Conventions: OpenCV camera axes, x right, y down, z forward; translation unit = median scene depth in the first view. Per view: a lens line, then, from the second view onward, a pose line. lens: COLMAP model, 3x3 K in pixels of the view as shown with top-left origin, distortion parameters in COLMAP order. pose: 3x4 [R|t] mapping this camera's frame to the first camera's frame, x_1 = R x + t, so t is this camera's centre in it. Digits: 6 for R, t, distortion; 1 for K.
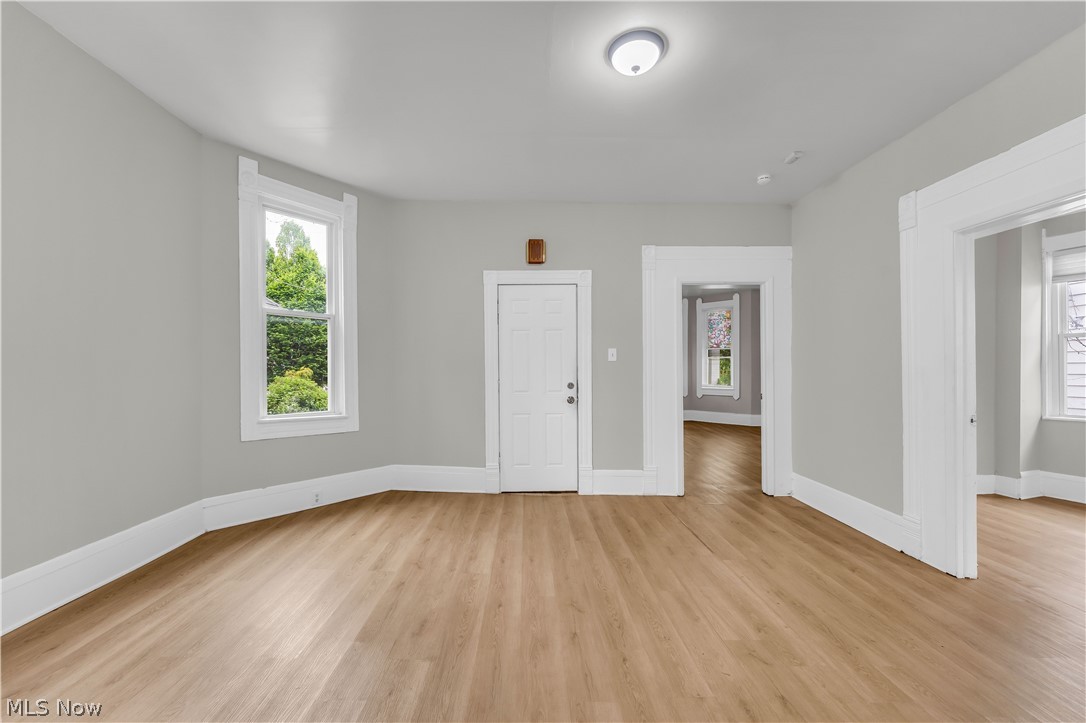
lens RADIAL K [[437.0, 0, 529.5], [0, 437.0, 368.6], [0, 0, 1]] dist [-0.002531, -0.000500]
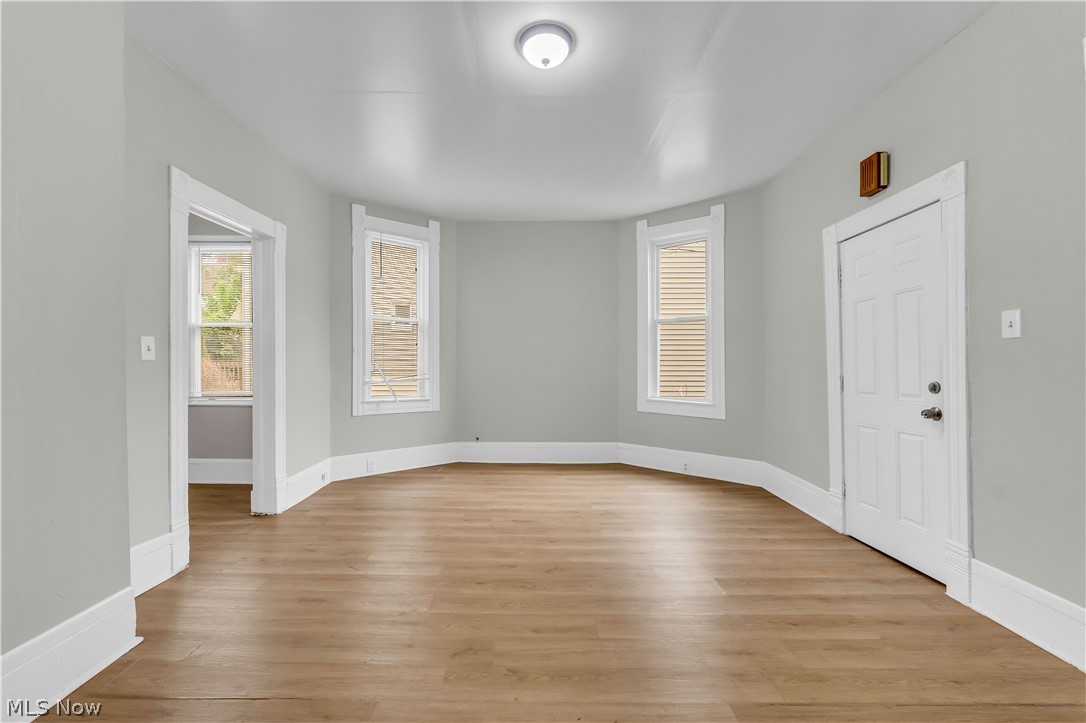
lens RADIAL K [[439.5, 0, 539.7], [0, 439.5, 368.6], [0, 0, 1]] dist [-0.000575, 0.000086]
pose [[-0.001542, 0.000930, -0.999998, 0.713948], [0.002042, 0.999997, 0.000927, 0.014821], [0.999997, -0.002041, -0.001544, 0.555313]]
